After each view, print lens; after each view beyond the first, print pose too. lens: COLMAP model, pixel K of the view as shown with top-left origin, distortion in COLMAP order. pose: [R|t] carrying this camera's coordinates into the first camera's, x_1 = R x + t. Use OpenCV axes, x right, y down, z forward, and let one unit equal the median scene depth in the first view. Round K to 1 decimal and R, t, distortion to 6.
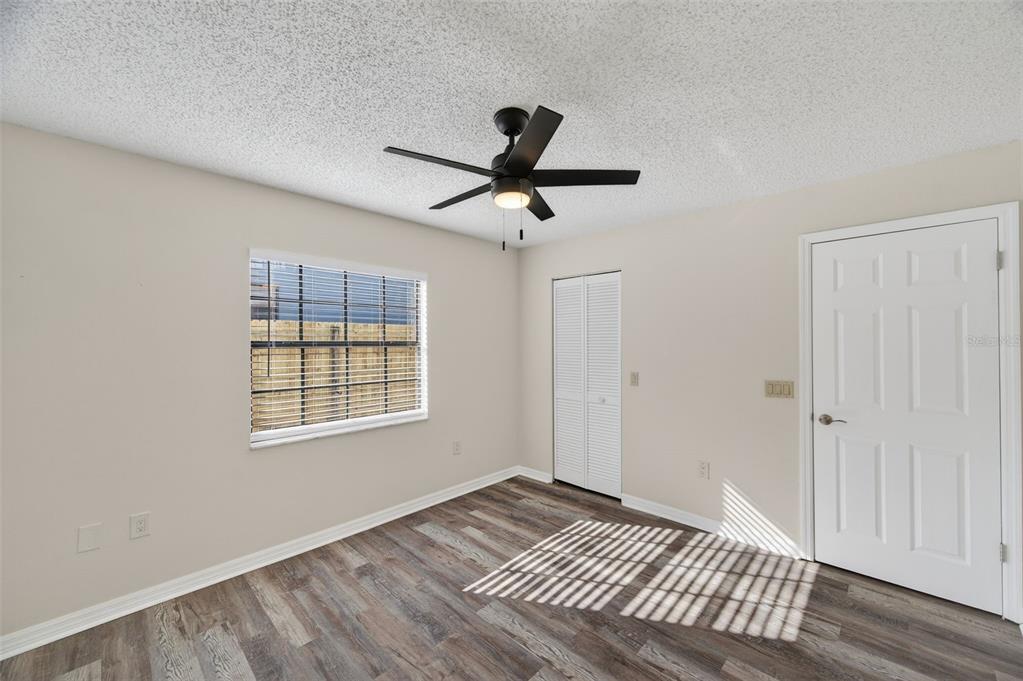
lens RADIAL K [[397.0, 0, 513.8], [0, 397.0, 344.0], [0, 0, 1]] dist [0.007807, -0.001203]
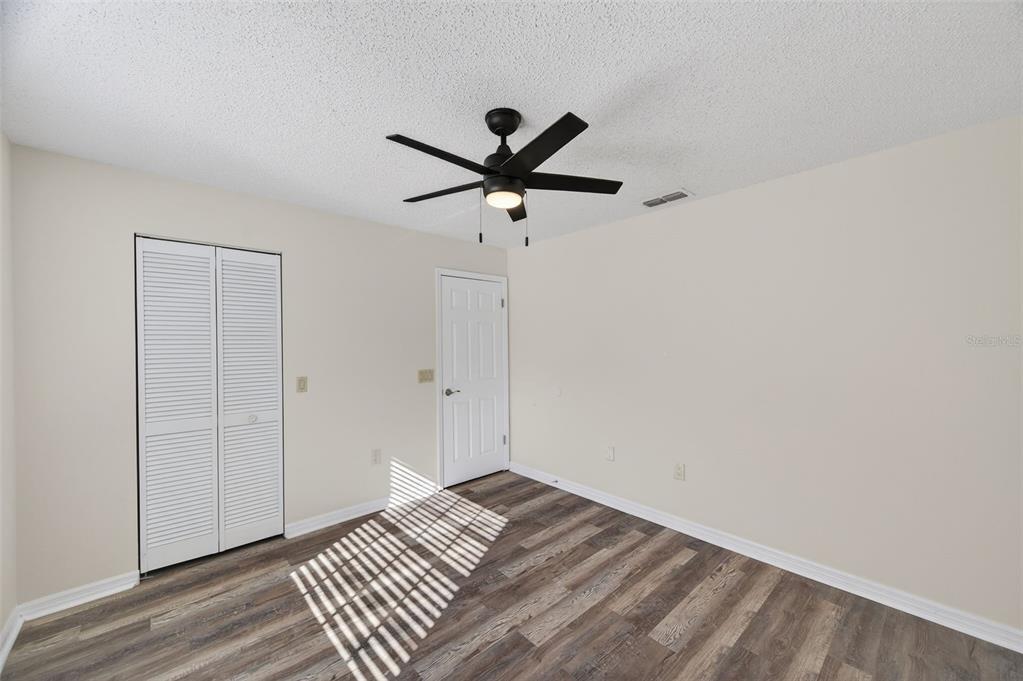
lens RADIAL K [[397.0, 0, 513.7], [0, 397.0, 340.3], [0, 0, 1]] dist [0.007807, -0.001203]
pose [[0.066532, 0.005776, 0.997768, -0.708205], [0.010018, 0.999929, -0.006457, 0.003454], [-0.997734, 0.010425, 0.066469, 0.635178]]
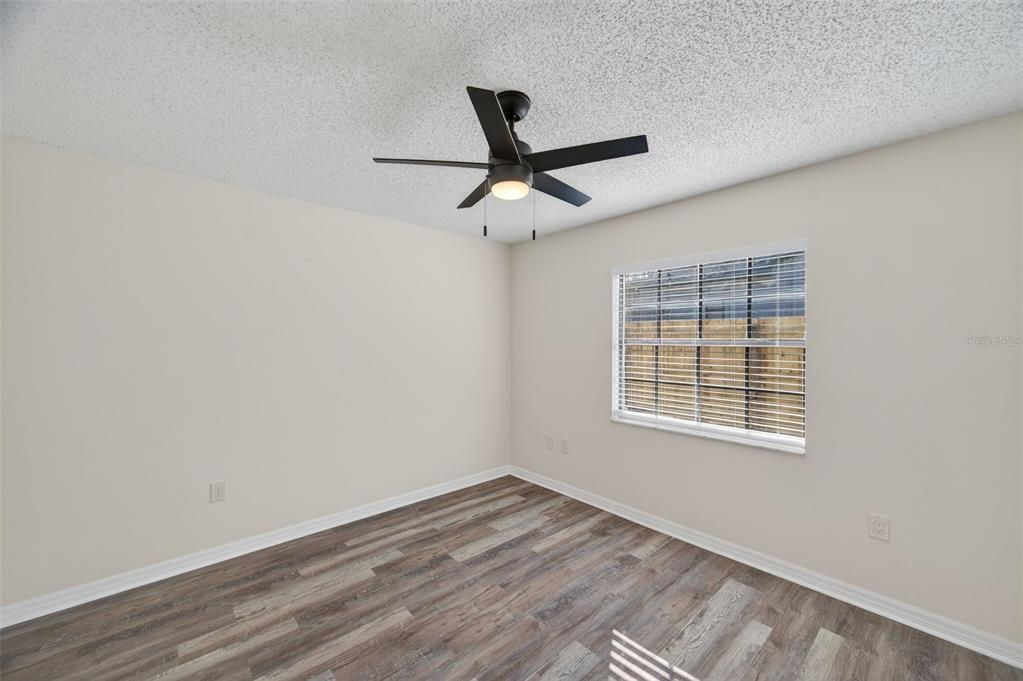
lens RADIAL K [[397.0, 0, 513.9], [0, 397.0, 345.0], [0, 0, 1]] dist [0.007807, -0.001203]
pose [[-0.068931, 0.013801, -0.997526, 0.656000], [-0.007905, 0.999865, 0.014380, -0.003588], [0.997590, 0.008877, -0.068813, 0.749334]]
